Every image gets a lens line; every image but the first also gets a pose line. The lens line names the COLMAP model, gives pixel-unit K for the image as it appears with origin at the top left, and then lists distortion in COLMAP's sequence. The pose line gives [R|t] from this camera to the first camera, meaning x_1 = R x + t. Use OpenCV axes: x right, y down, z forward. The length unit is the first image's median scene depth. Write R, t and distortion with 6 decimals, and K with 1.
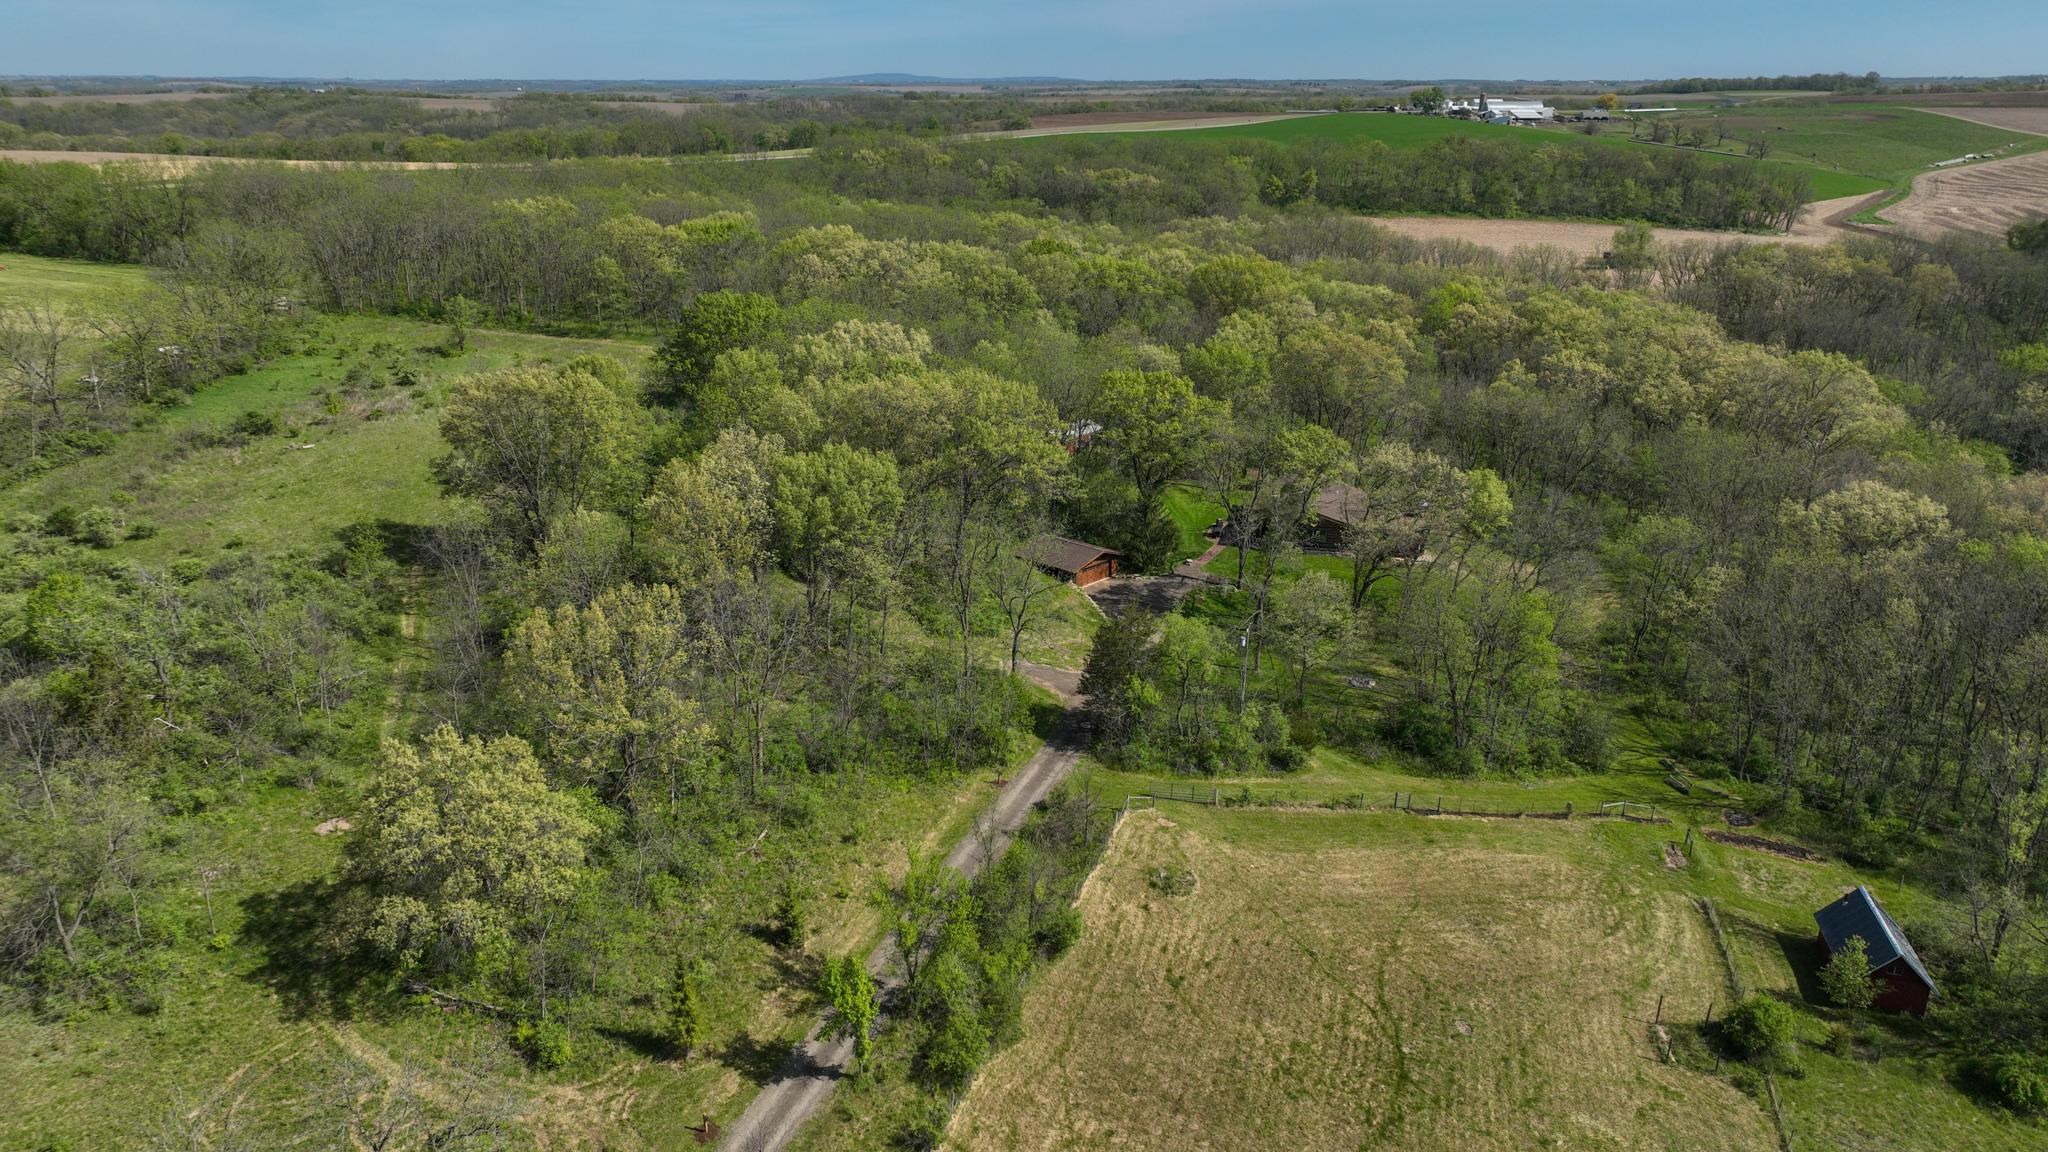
lens RADIAL K [[1442.3, 0, 1024.0], [0, 1442.3, 576.0], [0, 0, 1]] dist [-0.007454, 0.032142]
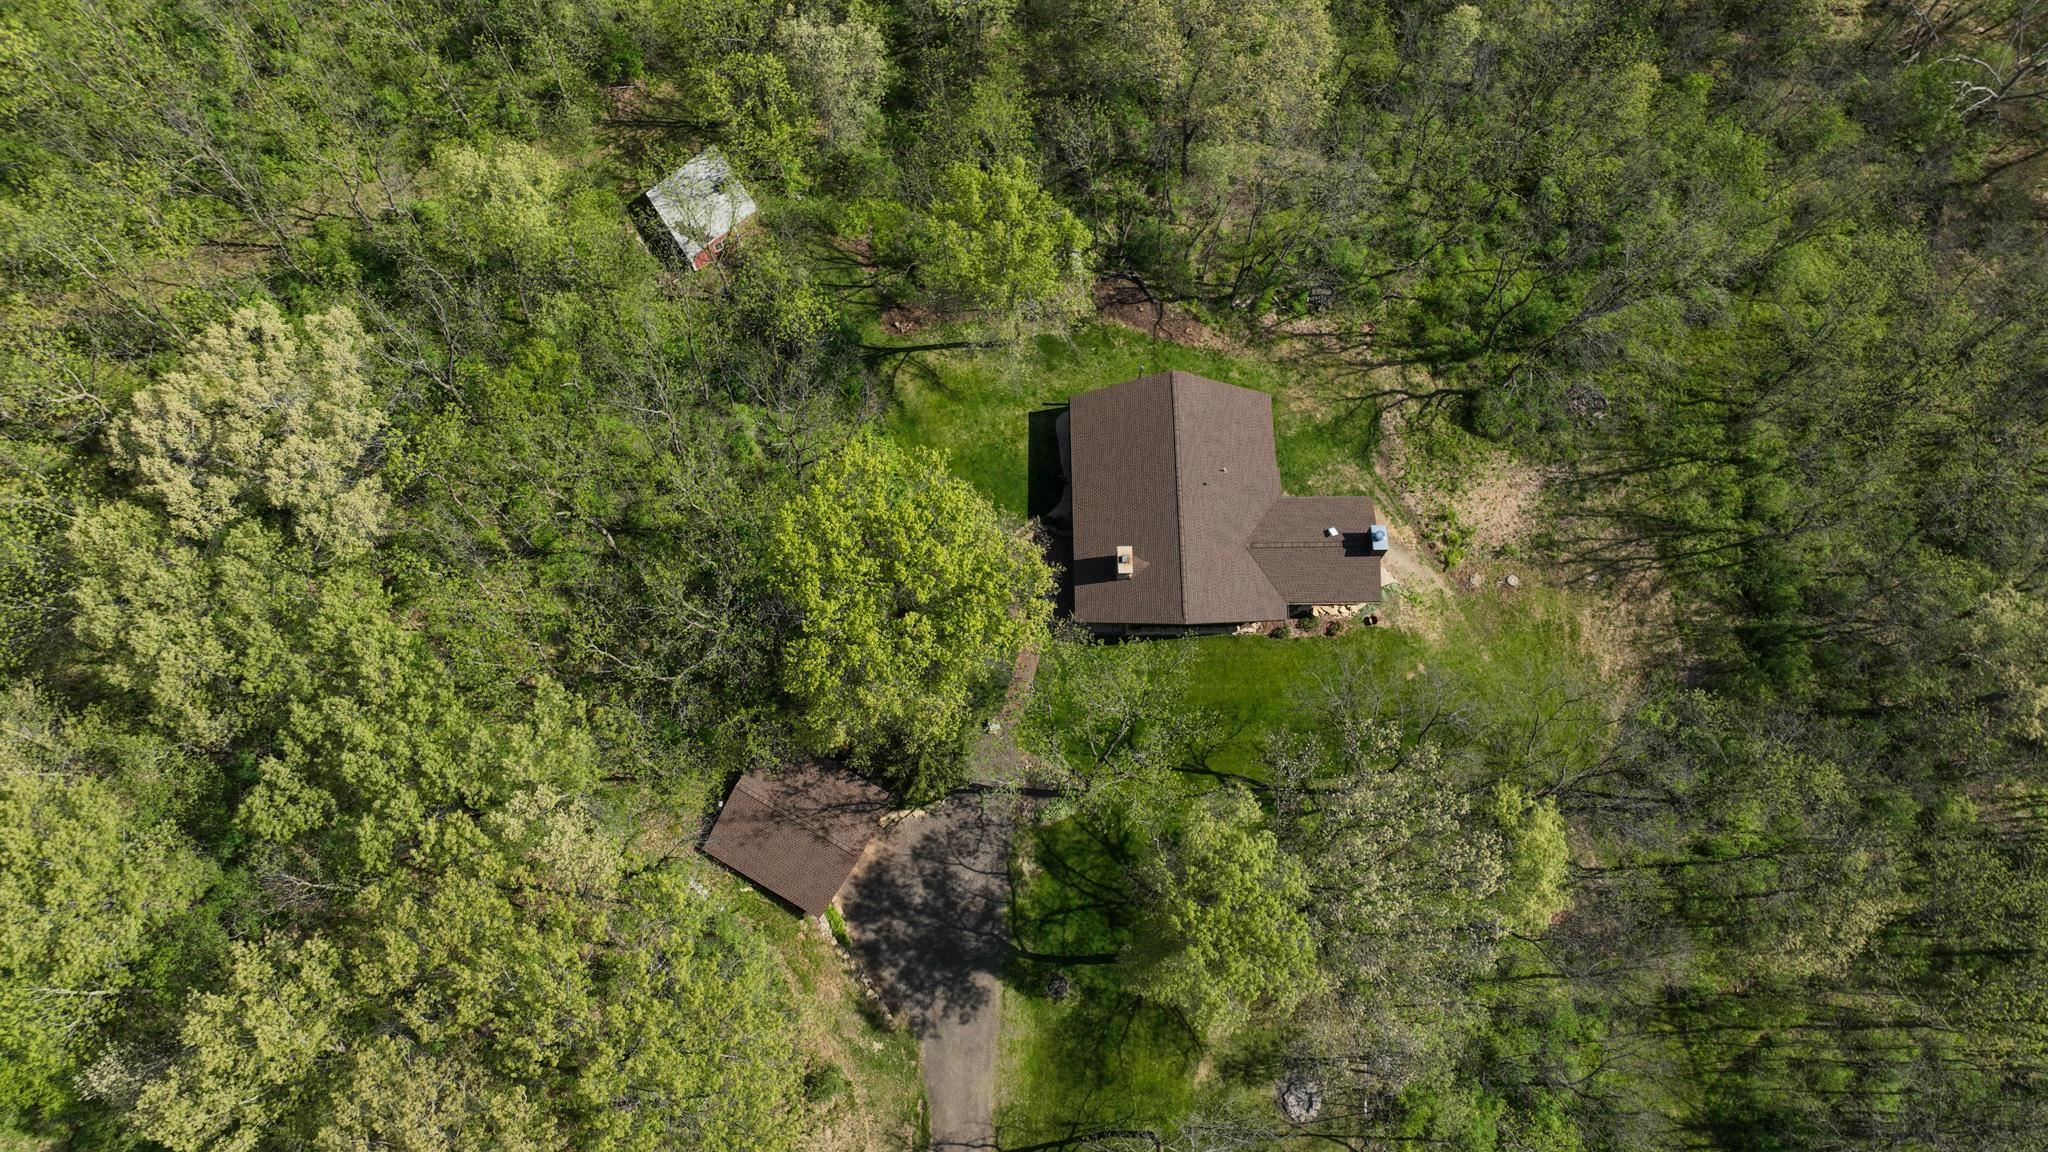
lens RADIAL K [[1439.9, 0, 1024.0], [0, 1439.9, 576.0], [0, 0, 1]] dist [0.008767, 0.003362]
pose [[0.969481, -0.232530, 0.077692, 0.034683], [0.071441, 0.571089, 0.817773, -0.183844], [-0.234526, -0.787265, 0.570272, 0.254521]]
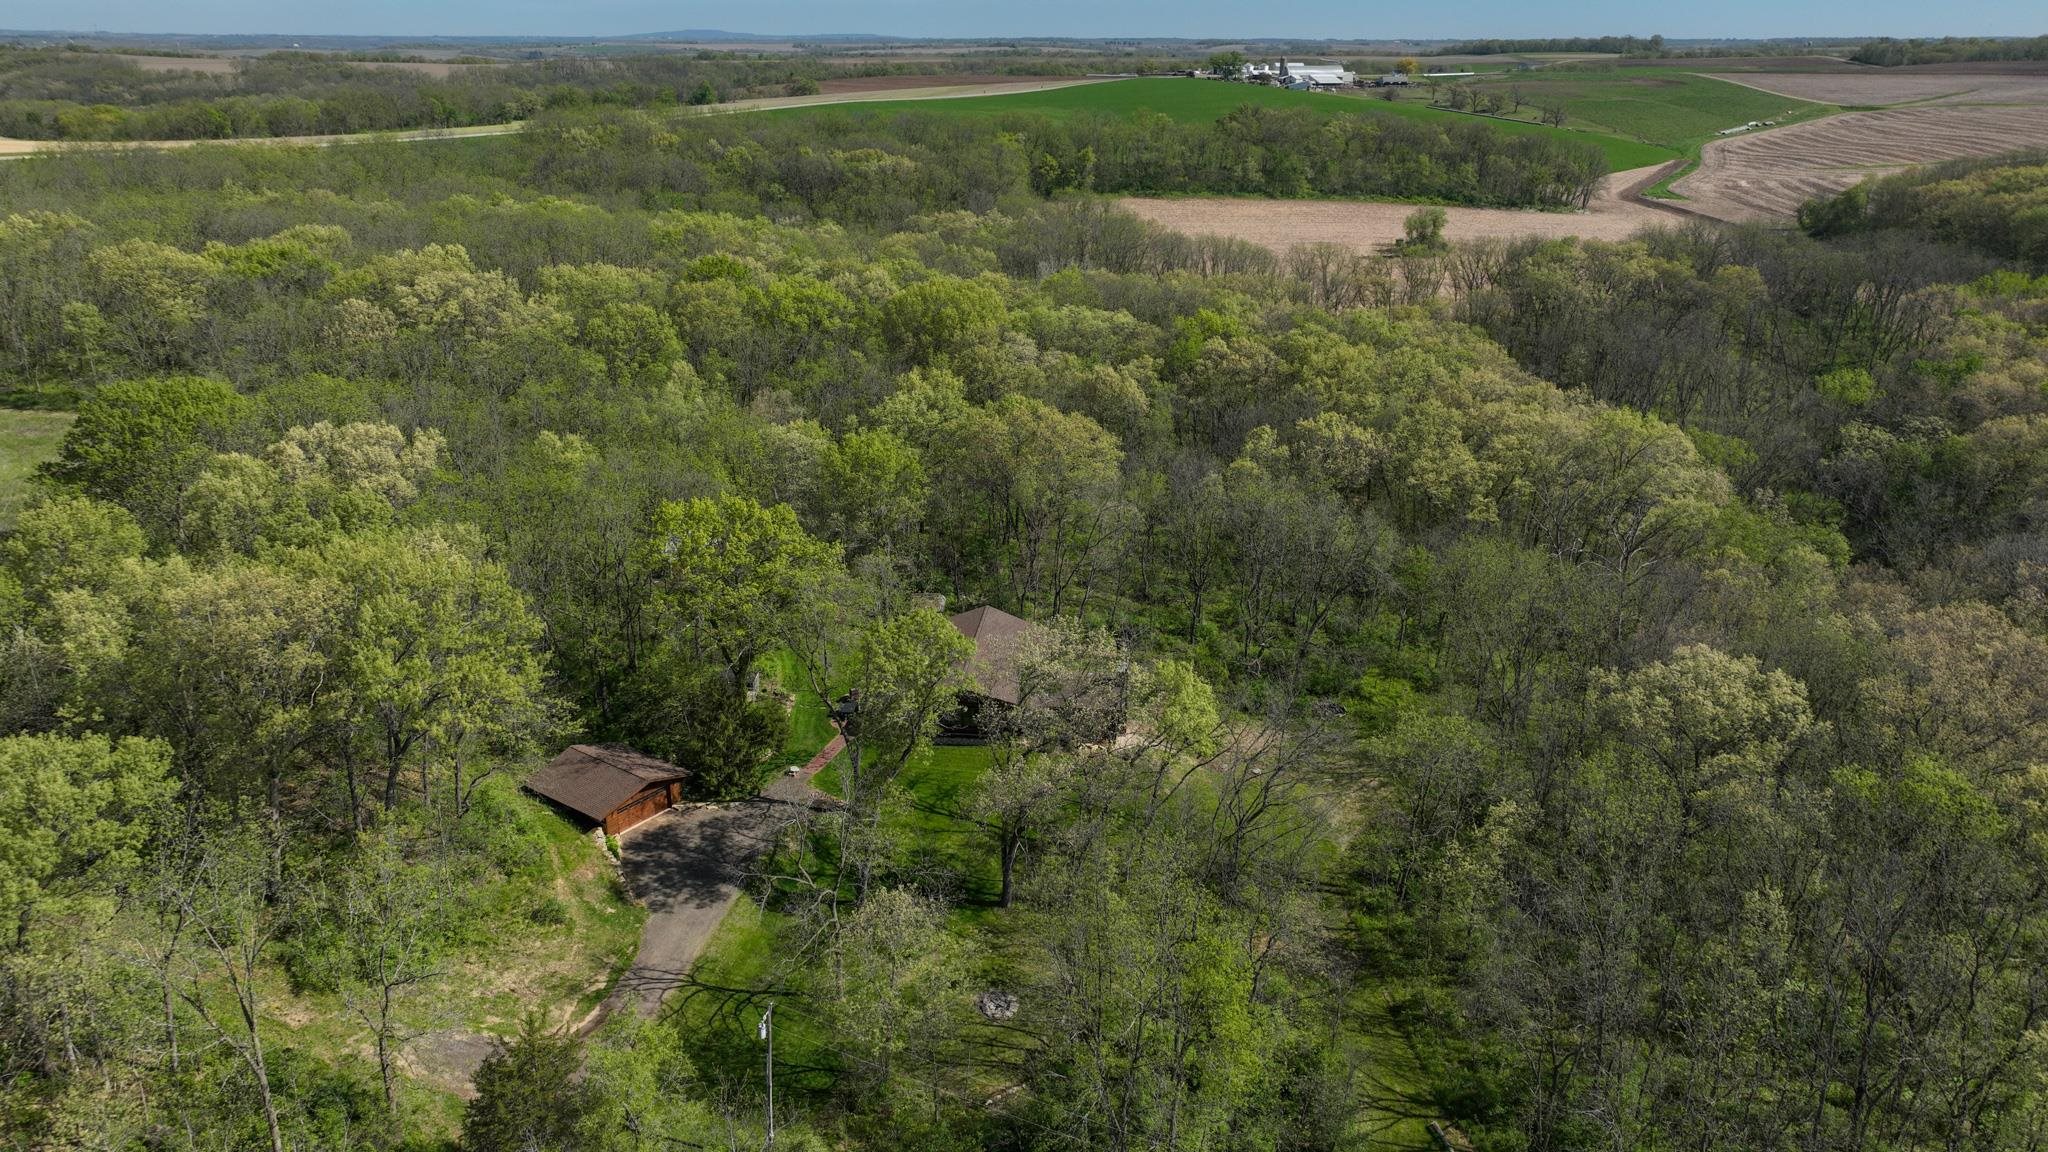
lens RADIAL K [[1439.9, 0, 1024.0], [0, 1439.9, 576.0], [0, 0, 1]] dist [0.008767, 0.003362]
pose [[0.993090, -0.038578, 0.110835, 0.054450], [0.035686, 0.998972, 0.027960, -0.043197], [-0.111800, -0.023812, 0.993445, 0.103860]]
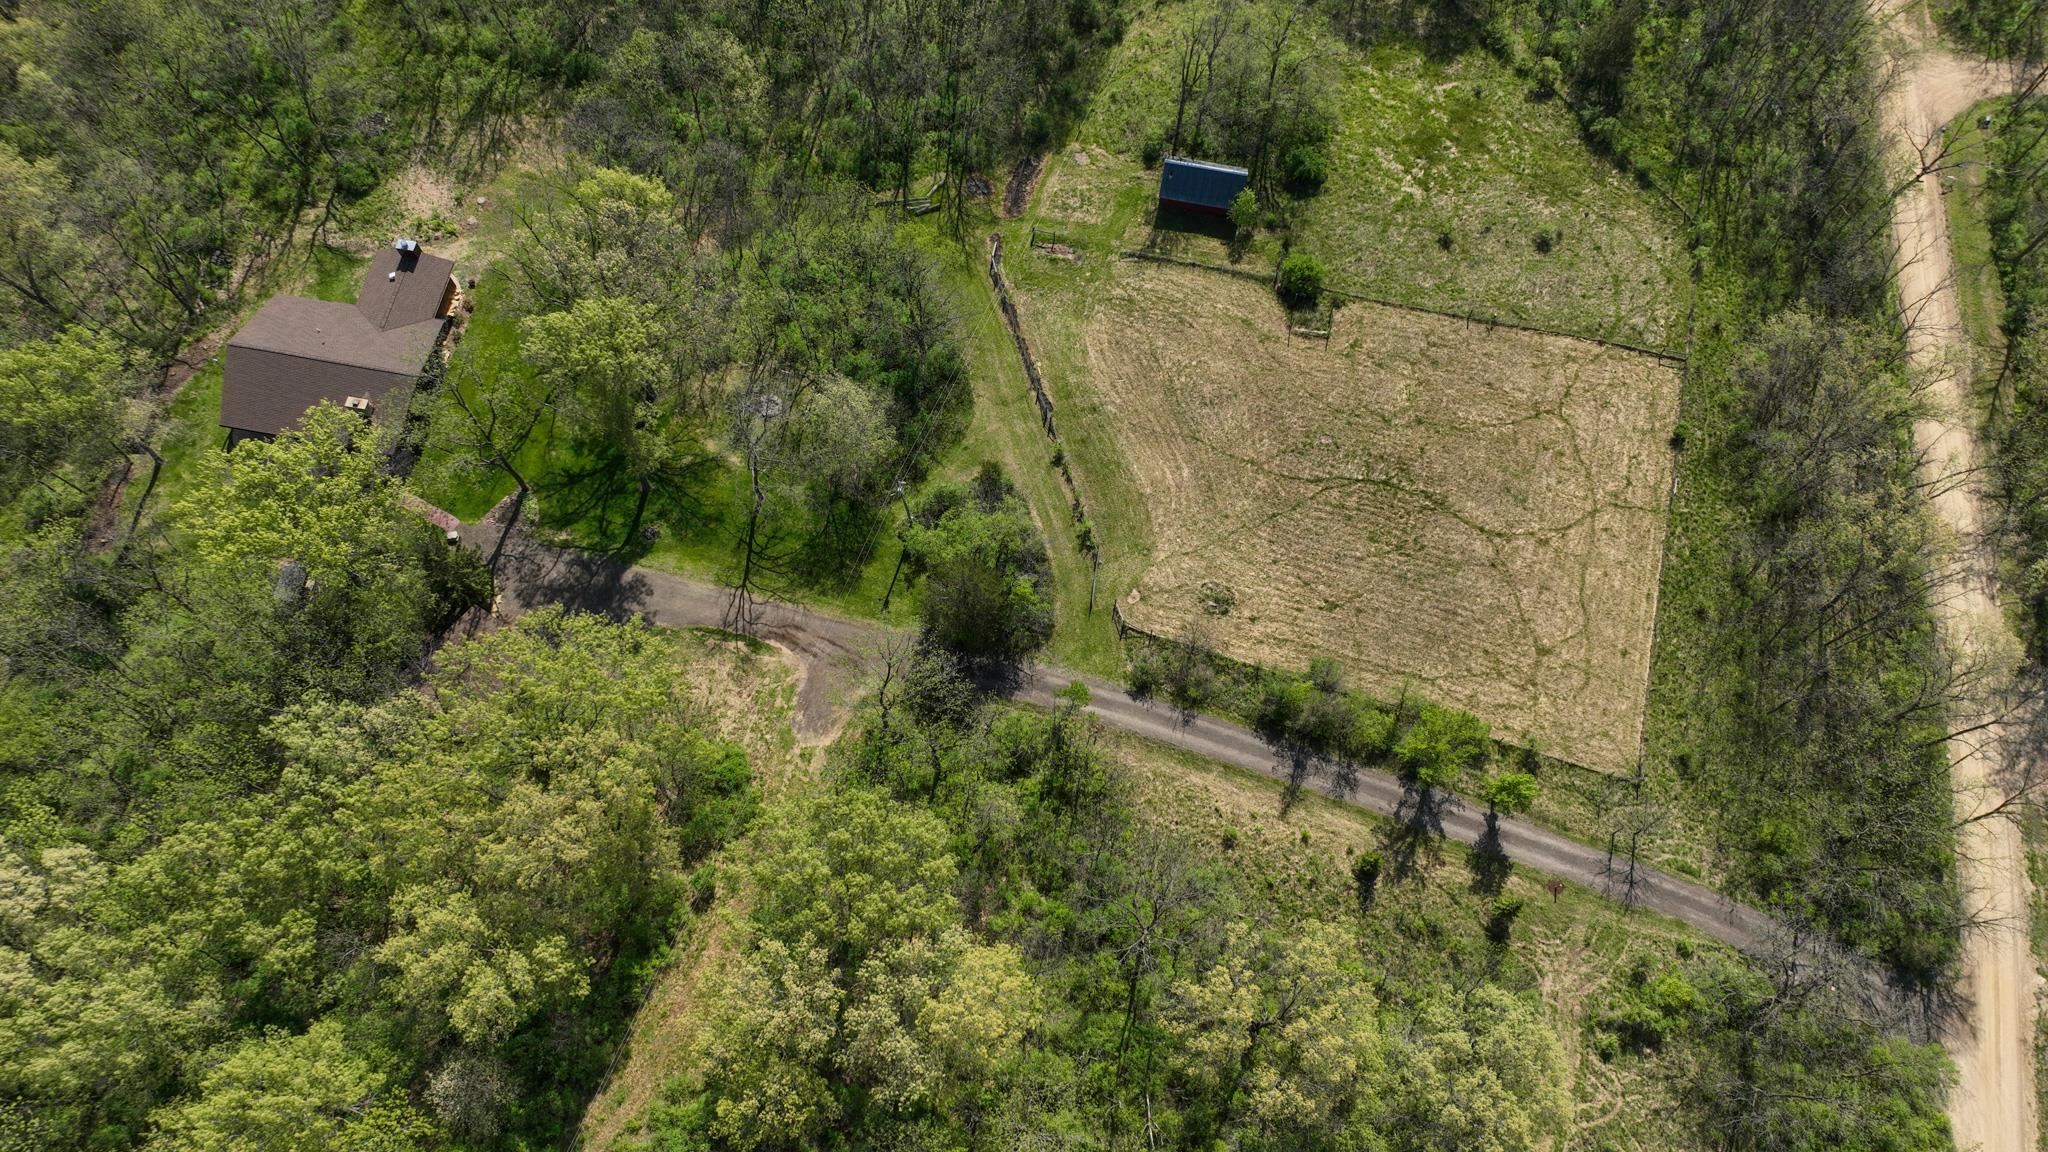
lens RADIAL K [[1439.9, 0, 1024.0], [0, 1439.9, 576.0], [0, 0, 1]] dist [0.008767, 0.003362]
pose [[-0.051889, -0.931422, 0.360224, -0.072487], [0.293414, 0.330570, 0.897013, -0.217996], [-0.954576, 0.152240, 0.256139, 0.180664]]
